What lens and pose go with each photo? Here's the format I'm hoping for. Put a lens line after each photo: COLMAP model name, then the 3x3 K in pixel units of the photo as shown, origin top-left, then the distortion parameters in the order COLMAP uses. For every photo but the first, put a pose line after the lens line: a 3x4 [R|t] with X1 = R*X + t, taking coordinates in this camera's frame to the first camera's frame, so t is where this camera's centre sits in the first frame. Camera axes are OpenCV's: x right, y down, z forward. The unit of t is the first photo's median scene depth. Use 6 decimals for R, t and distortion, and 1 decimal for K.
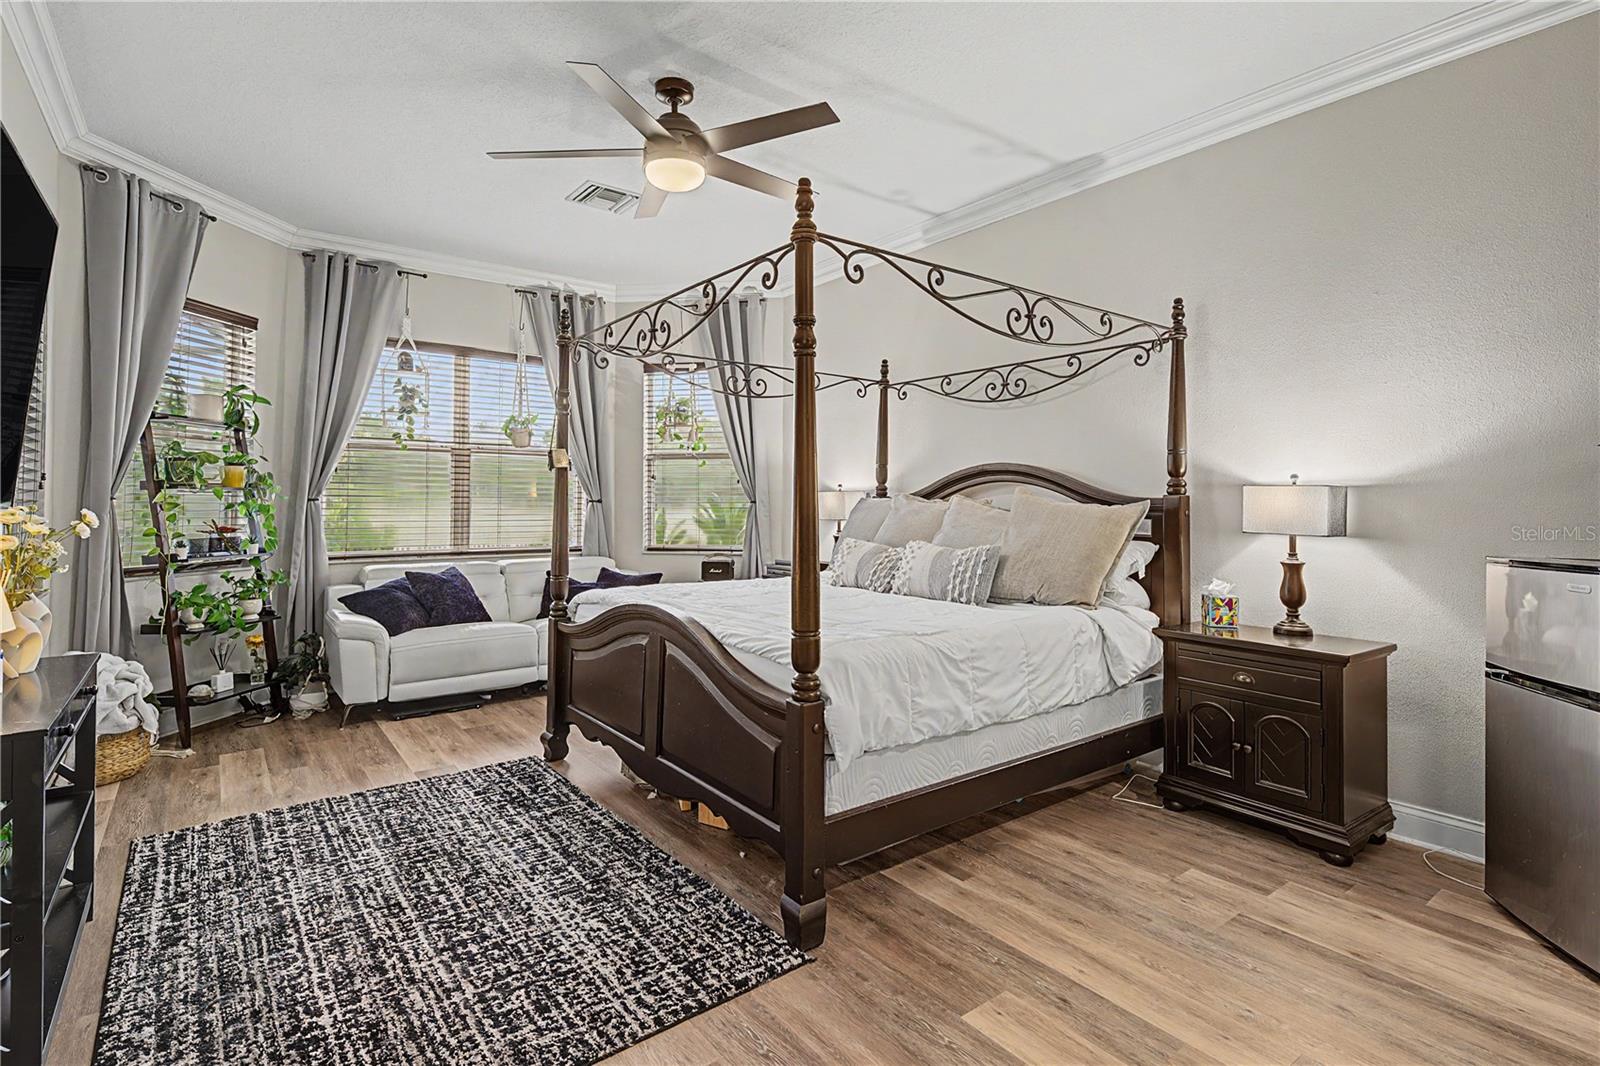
lens RADIAL K [[781.2, 0, 797.6], [0, 781.2, 512.1], [0, 0, 1]] dist [0.000290, 0.000060]
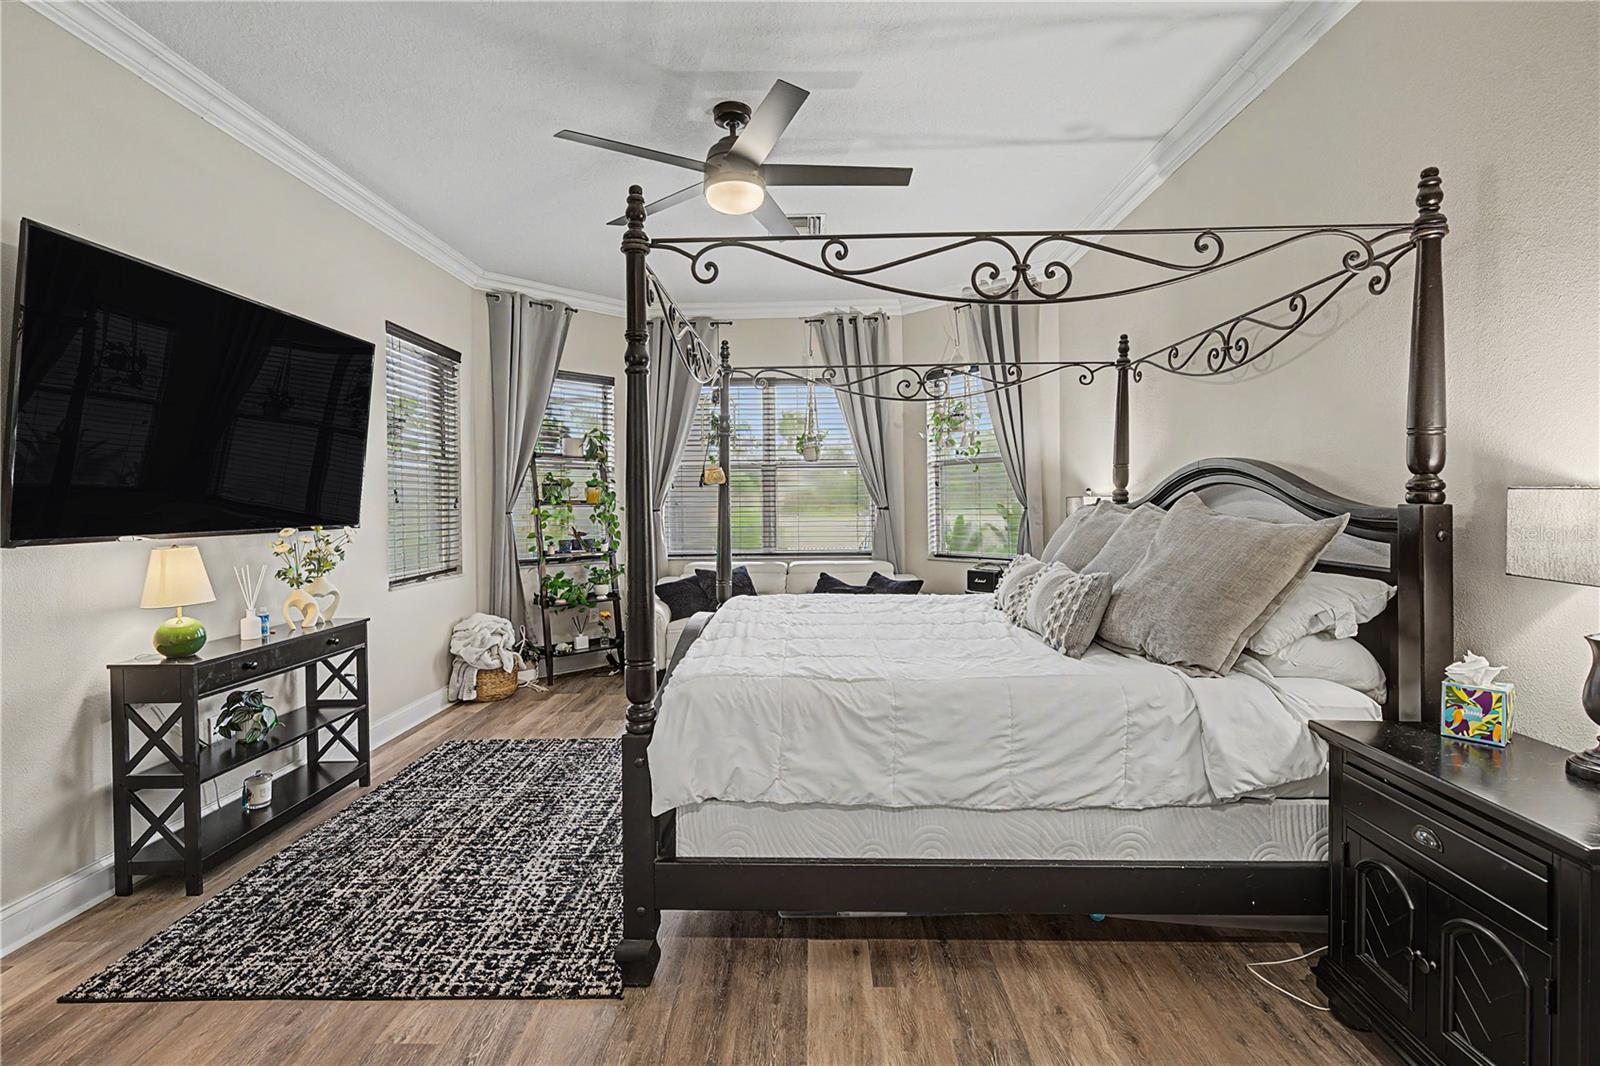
lens RADIAL K [[732.3, 0, 796.9], [0, 732.3, 526.3], [0, 0, 1]] dist [0.000021, 0.000250]
pose [[0.778923, 0.008945, -0.627056, 0.554400], [0.005666, 0.999757, 0.021299, -0.023422], [0.627094, -0.020143, 0.778683, 0.320930]]
